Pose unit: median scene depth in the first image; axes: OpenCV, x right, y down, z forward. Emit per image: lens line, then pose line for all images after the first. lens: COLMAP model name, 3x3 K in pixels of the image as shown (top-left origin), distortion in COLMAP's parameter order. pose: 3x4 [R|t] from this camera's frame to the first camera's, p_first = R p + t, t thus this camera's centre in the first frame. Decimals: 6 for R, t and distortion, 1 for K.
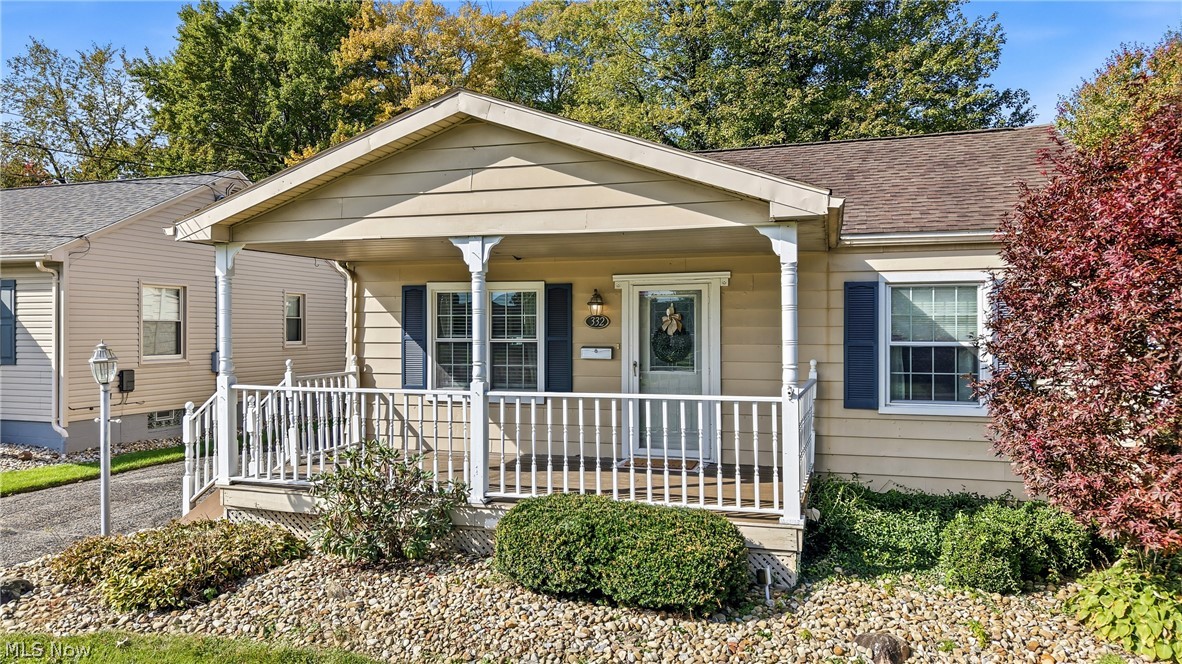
lens RADIAL K [[792.8, 0, 591.0], [0, 792.8, 332.0], [0, 0, 1]] dist [0.008292, -0.000769]
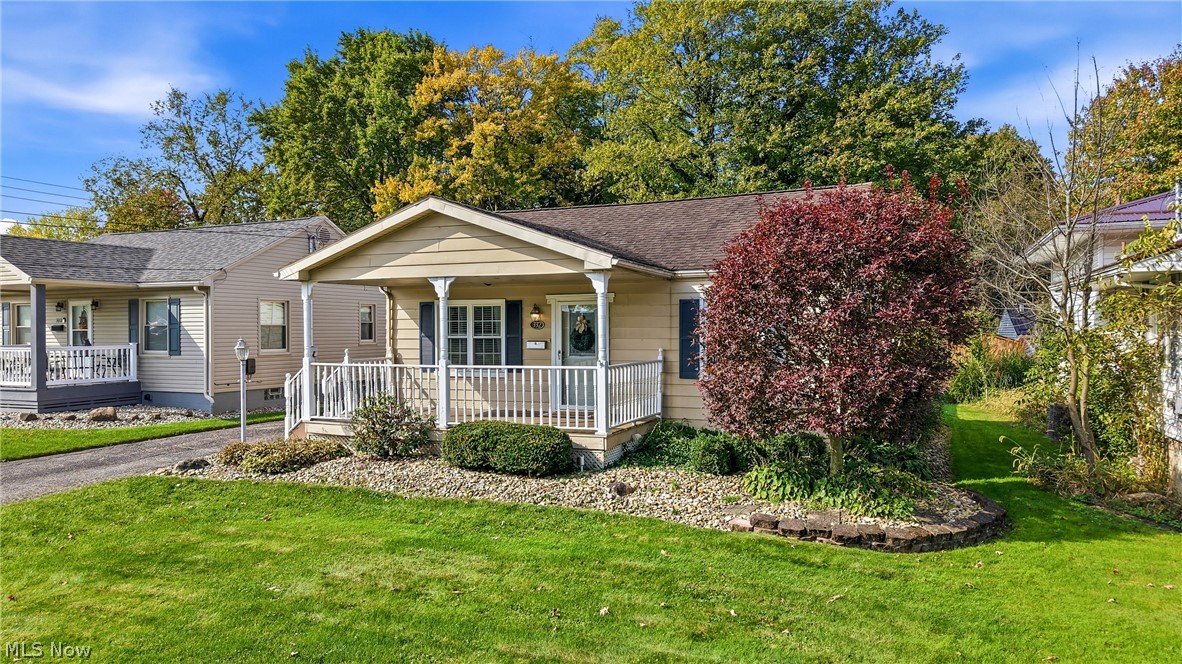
lens RADIAL K [[788.3, 0, 591.0], [0, 788.3, 332.0], [0, 0, 1]] dist [0.025191, -0.027968]
pose [[0.993563, -0.004003, -0.113207, 0.264467], [0.003885, 0.999992, -0.001265, 0.003451], [0.113211, 0.000817, 0.993571, -0.486938]]
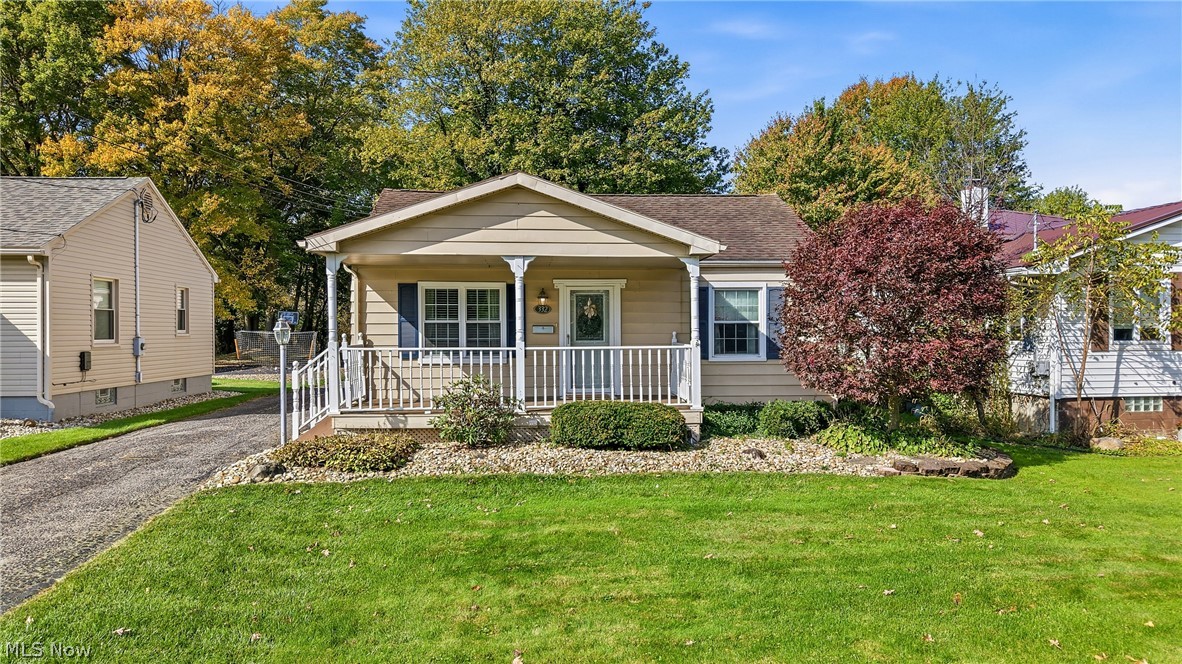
lens RADIAL K [[788.3, 0, 591.0], [0, 788.3, 332.0], [0, 0, 1]] dist [0.025191, -0.027968]
pose [[0.927831, -0.003338, 0.372987, -0.436720], [0.003940, 0.999992, -0.000851, 0.030617], [-0.372981, 0.002259, 0.927836, -0.429012]]
